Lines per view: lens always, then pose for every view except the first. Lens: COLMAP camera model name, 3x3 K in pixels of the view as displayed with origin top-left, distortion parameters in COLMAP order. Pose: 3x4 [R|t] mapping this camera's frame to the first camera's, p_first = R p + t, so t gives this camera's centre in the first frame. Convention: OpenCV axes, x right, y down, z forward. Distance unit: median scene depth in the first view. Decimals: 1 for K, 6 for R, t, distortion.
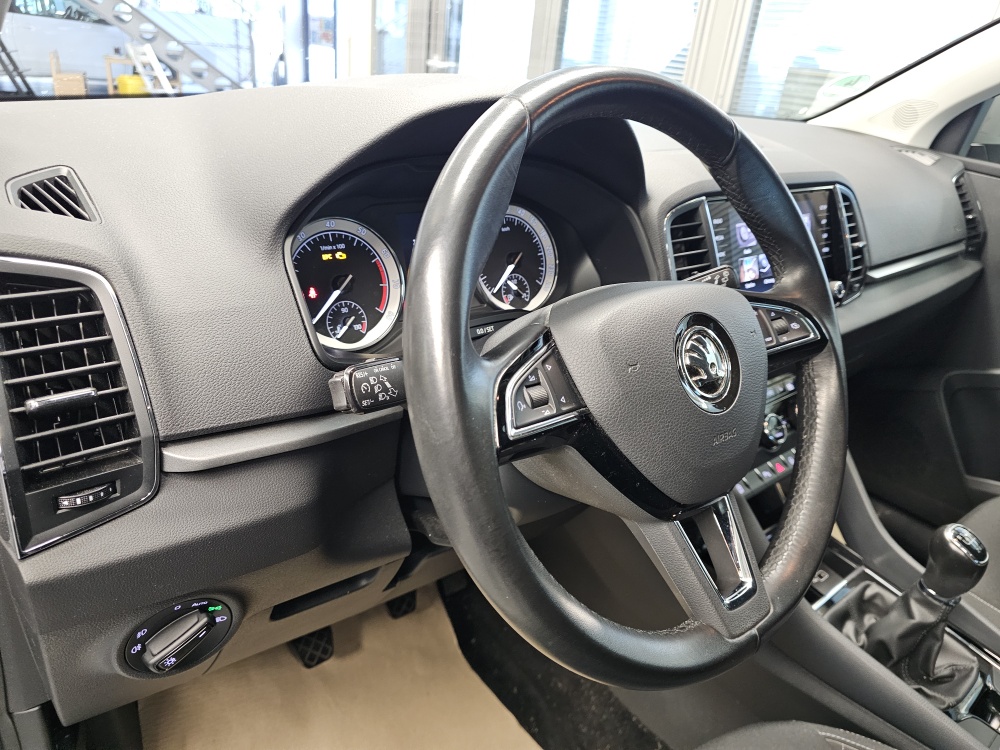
lens RADIAL K [[674.6, 0, 503.5], [0, 674.6, 381.1], [0, 0, 1]] dist [0.016872, -0.023186]
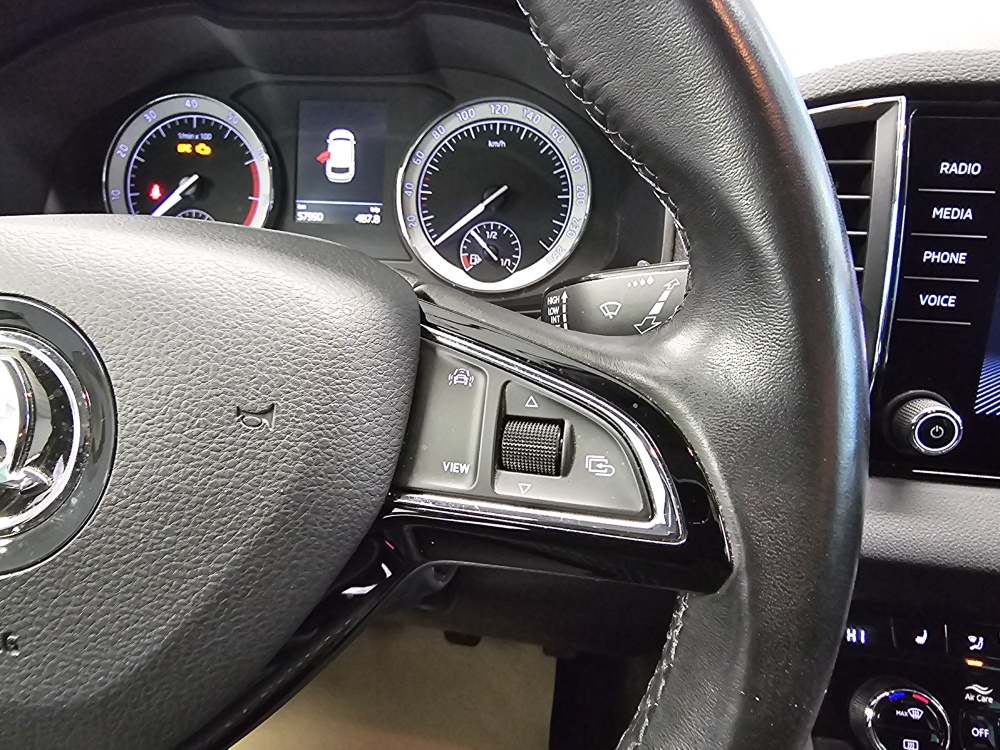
lens RADIAL K [[677.8, 0, 444.9], [0, 677.8, 361.4], [0, 0, 1]] dist [0.016721, -0.019586]
pose [[0.669500, 0.294355, -0.682001, 0.515292], [-0.257849, 0.953137, 0.158256, -0.149805], [0.696623, 0.069901, 0.714024, 0.666762]]
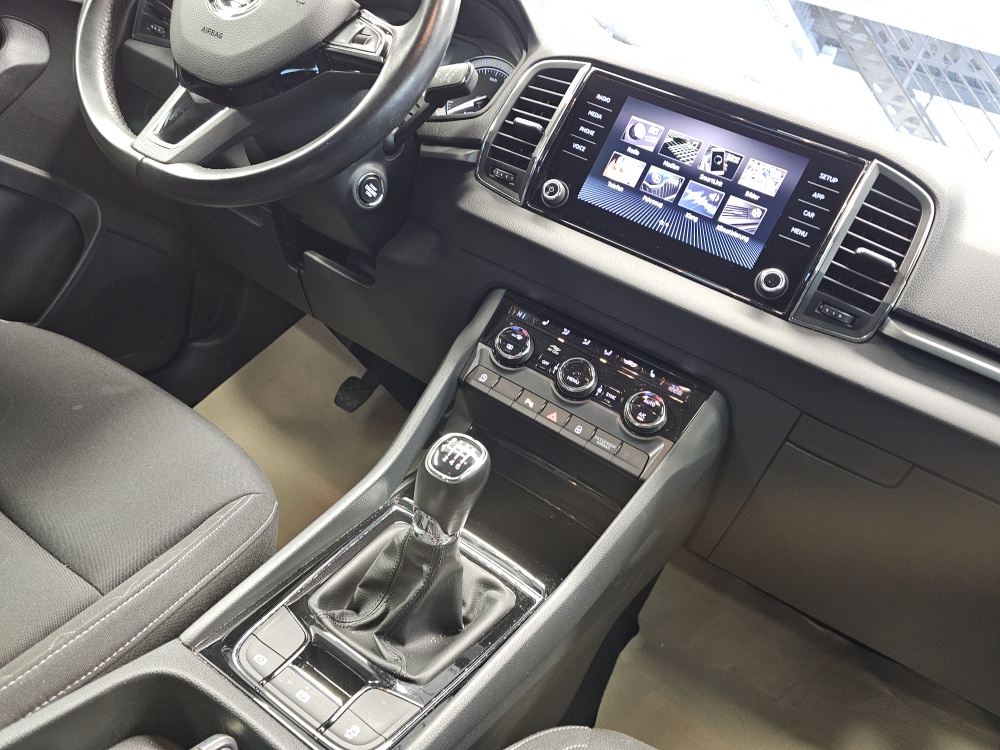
lens RADIAL K [[670.8, 0, 497.4], [0, 670.8, 377.8], [0, 0, 1]] dist [0.016918, -0.013152]
pose [[0.383758, 0.419357, -0.822721, 1.472038], [-0.639741, 0.763229, 0.090626, 0.085443], [0.665929, 0.491549, 0.561175, 0.700209]]
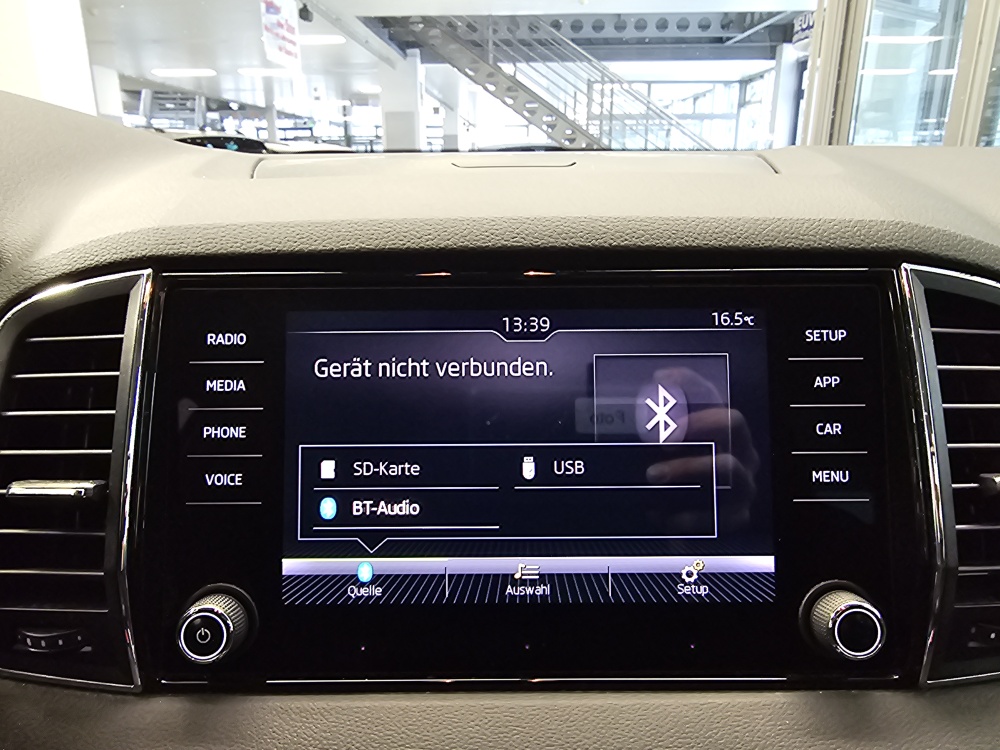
lens RADIAL K [[677.8, 0, 490.4], [0, 677.8, 367.6], [0, 0, 1]] dist [0.016721, -0.019586]
pose [[0.774158, 0.090993, -0.626418, 0.804810], [-0.209460, 0.970688, -0.117861, -0.257919], [0.597332, 0.222452, 0.770526, 0.998112]]
